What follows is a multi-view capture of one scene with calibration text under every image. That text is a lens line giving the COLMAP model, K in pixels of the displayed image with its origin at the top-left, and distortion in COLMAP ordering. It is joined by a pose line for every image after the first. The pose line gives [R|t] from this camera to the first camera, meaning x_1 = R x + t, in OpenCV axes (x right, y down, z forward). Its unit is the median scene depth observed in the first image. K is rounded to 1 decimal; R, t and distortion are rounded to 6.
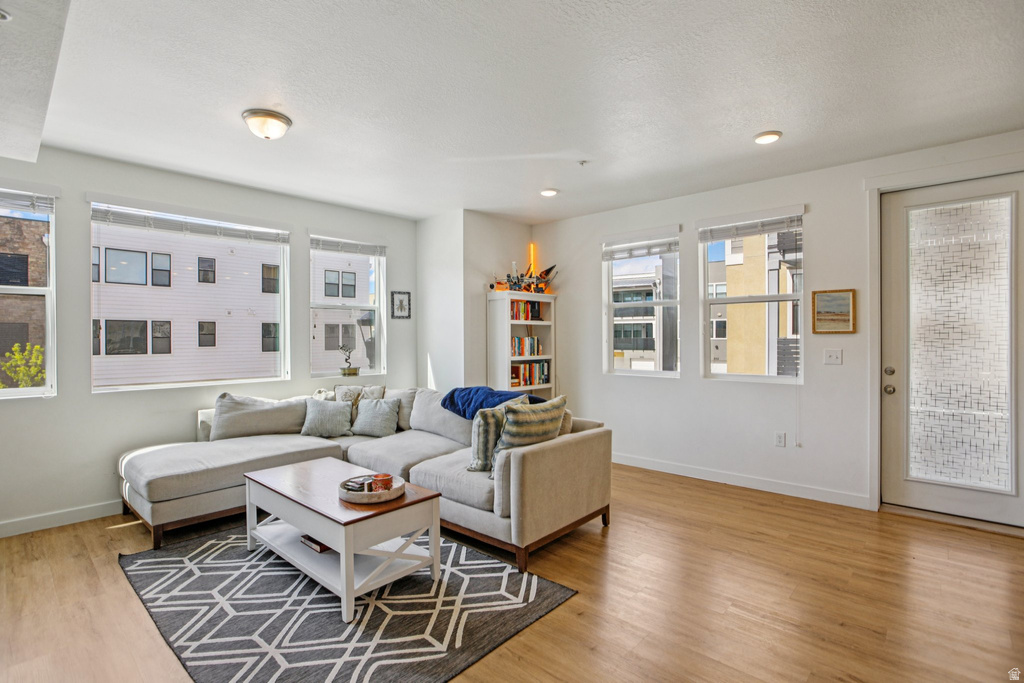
lens RADIAL K [[494.4, 0, 512.0], [0, 494.4, 341.5], [0, 0, 1]] dist [-0.053912, 0.023564]
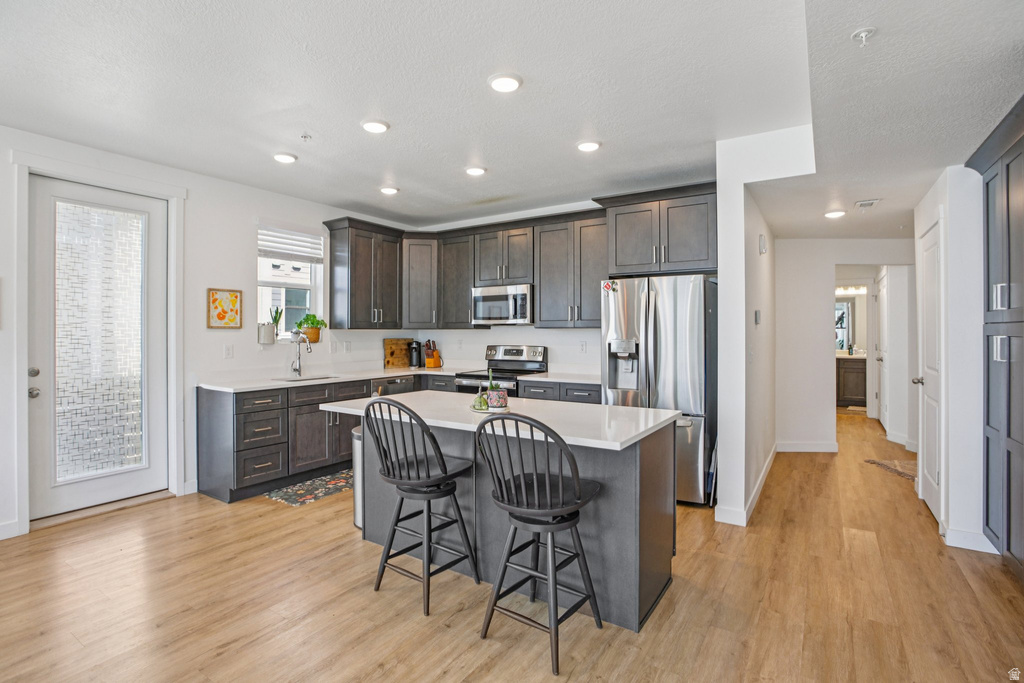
lens RADIAL K [[492.6, 0, 509.4], [0, 492.6, 331.5], [0, 0, 1]] dist [-0.056920, 0.023680]
pose [[-0.168539, 0.006216, 0.985675, -0.197470], [0.012420, 0.999914, -0.004182, -0.000103], [-0.985617, 0.011537, -0.168602, 0.221732]]
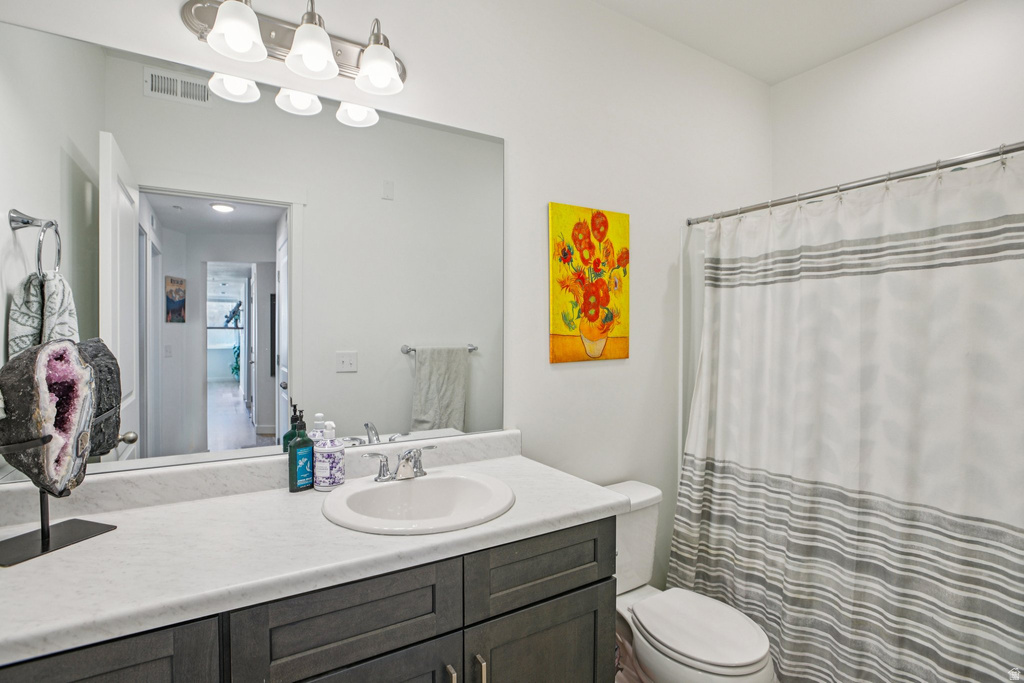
lens RADIAL K [[492.6, 0, 509.4], [0, 492.6, 331.5], [0, 0, 1]] dist [-0.056920, 0.023680]
pose [[-0.963607, 0.004562, 0.267283, 1.202889], [0.006733, 0.999951, 0.007208, -0.003493], [-0.267237, 0.008746, -0.963591, -1.094381]]
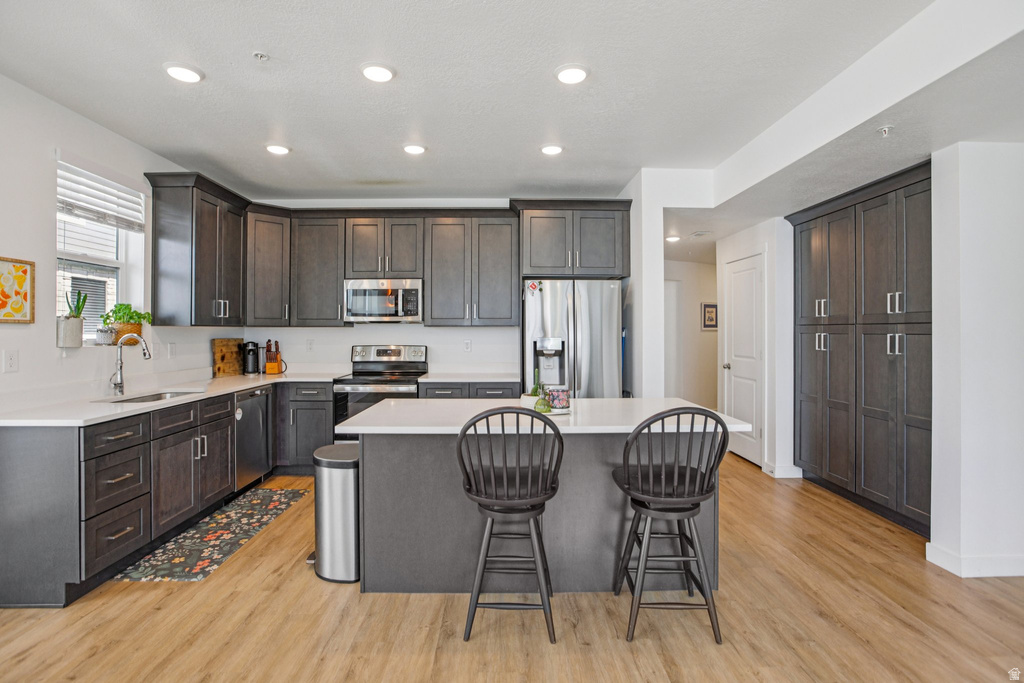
lens RADIAL K [[492.6, 0, 509.4], [0, 492.6, 331.5], [0, 0, 1]] dist [-0.056920, 0.023680]
pose [[-0.691129, 0.004728, 0.722716, 0.011892], [0.010950, 0.999932, 0.003930, -0.002703], [-0.722649, 0.010630, -0.691134, 0.561560]]
